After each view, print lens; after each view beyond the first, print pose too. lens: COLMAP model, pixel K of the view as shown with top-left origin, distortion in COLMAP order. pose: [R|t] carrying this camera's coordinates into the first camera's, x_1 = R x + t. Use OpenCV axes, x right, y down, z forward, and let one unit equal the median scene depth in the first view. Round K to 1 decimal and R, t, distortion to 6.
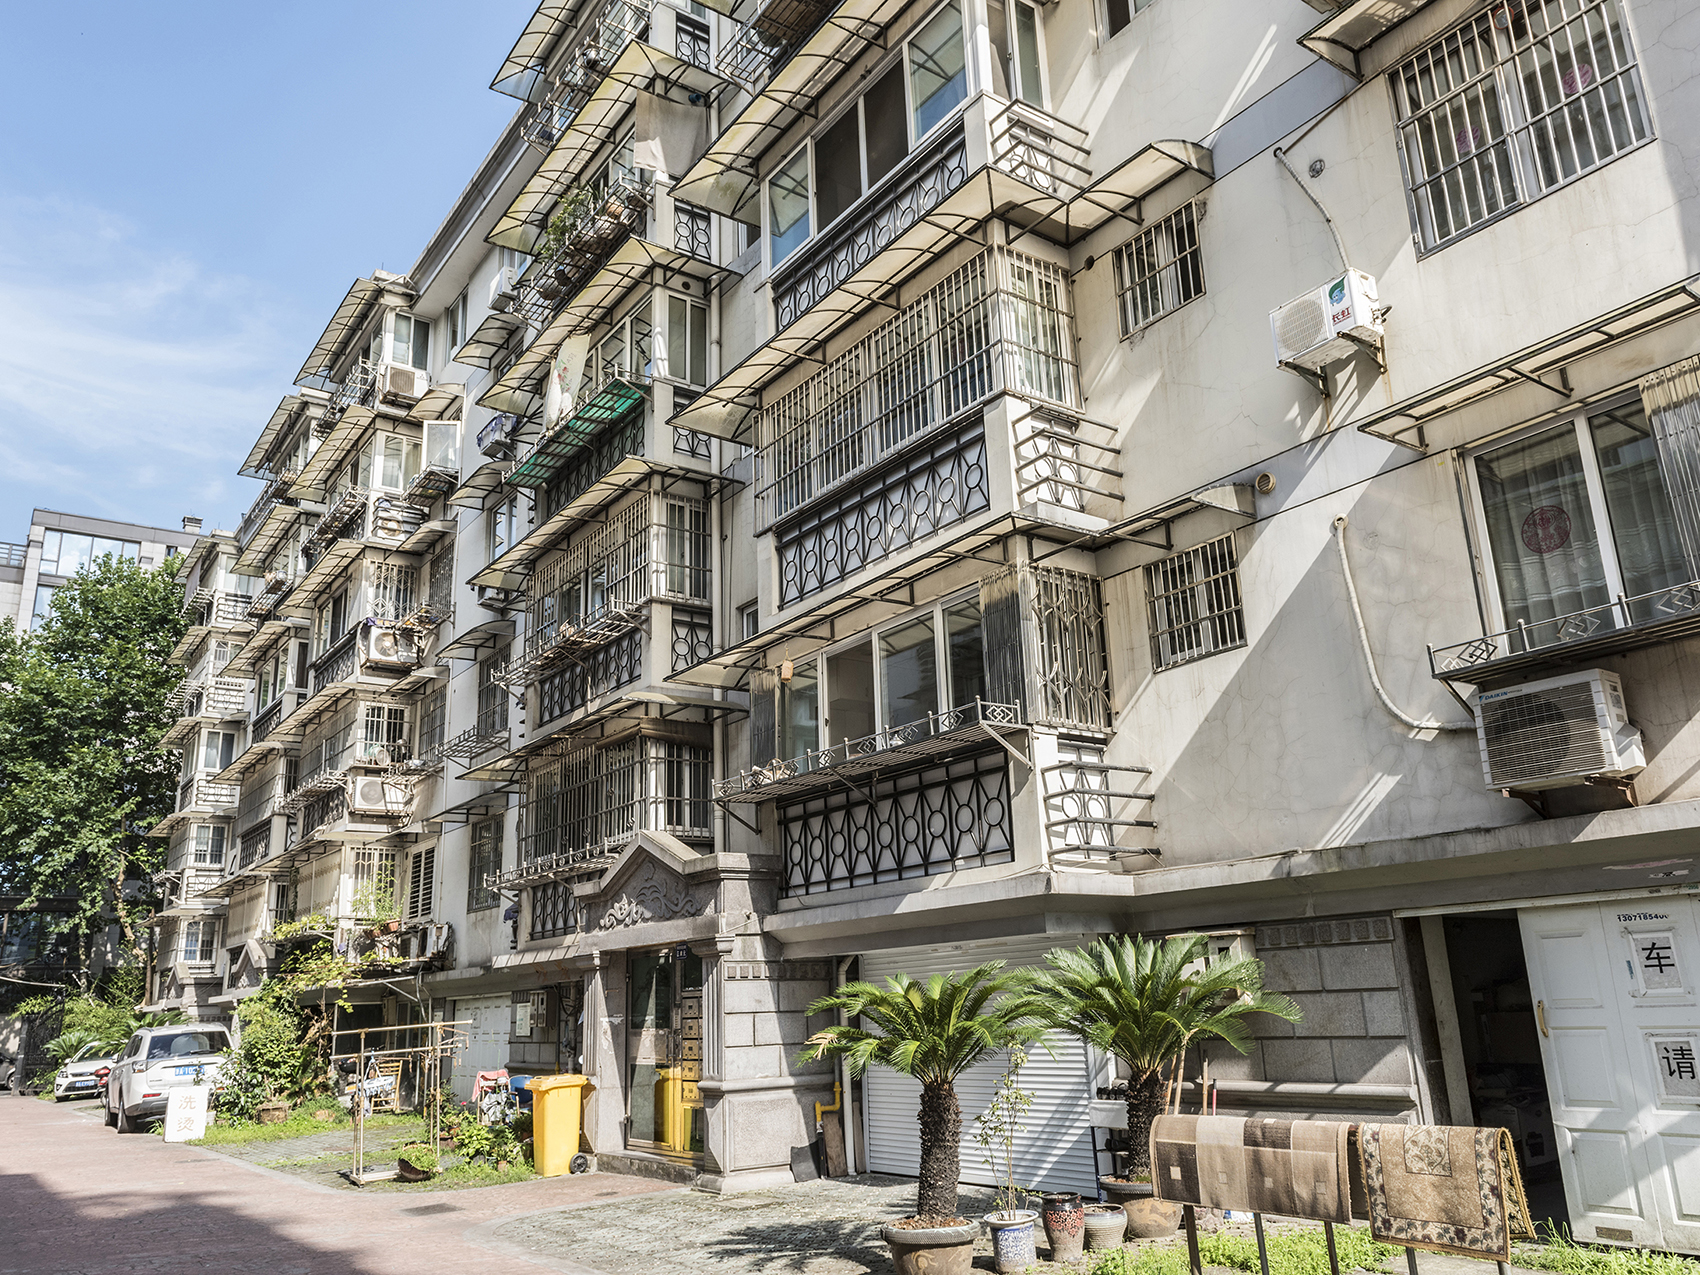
lens RADIAL K [[1332.0, 0, 850.0], [0, 1332.0, 637.5], [0, 0, 1]] dist [-0.001433, -0.000666]
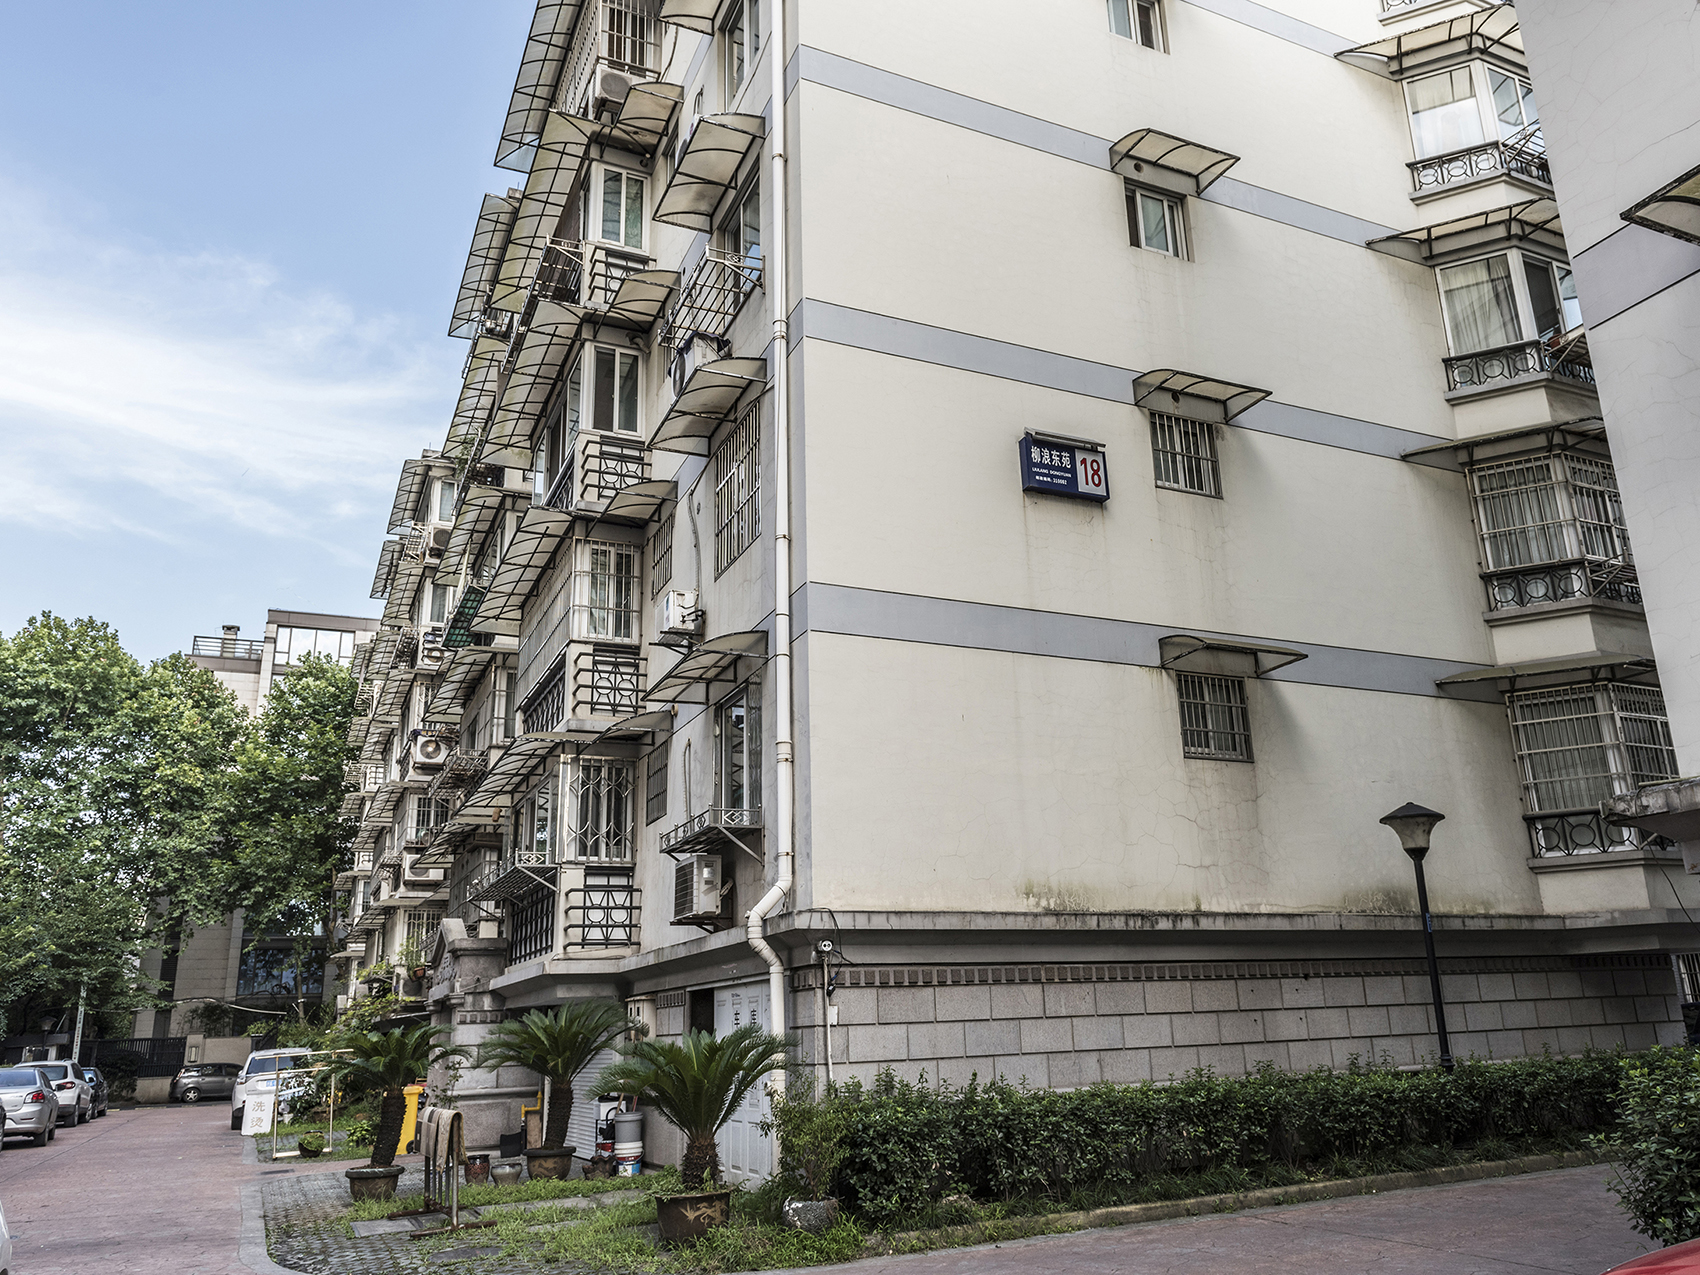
lens RADIAL K [[1289.6, 0, 850.0], [0, 1289.6, 637.5], [0, 0, 1]] dist [-0.011128, -0.003386]
pose [[0.985708, -0.054168, -0.159518, 0.294543], [0.050750, 0.998388, -0.025423, -0.058395], [0.160638, 0.016964, 0.986868, -0.181933]]
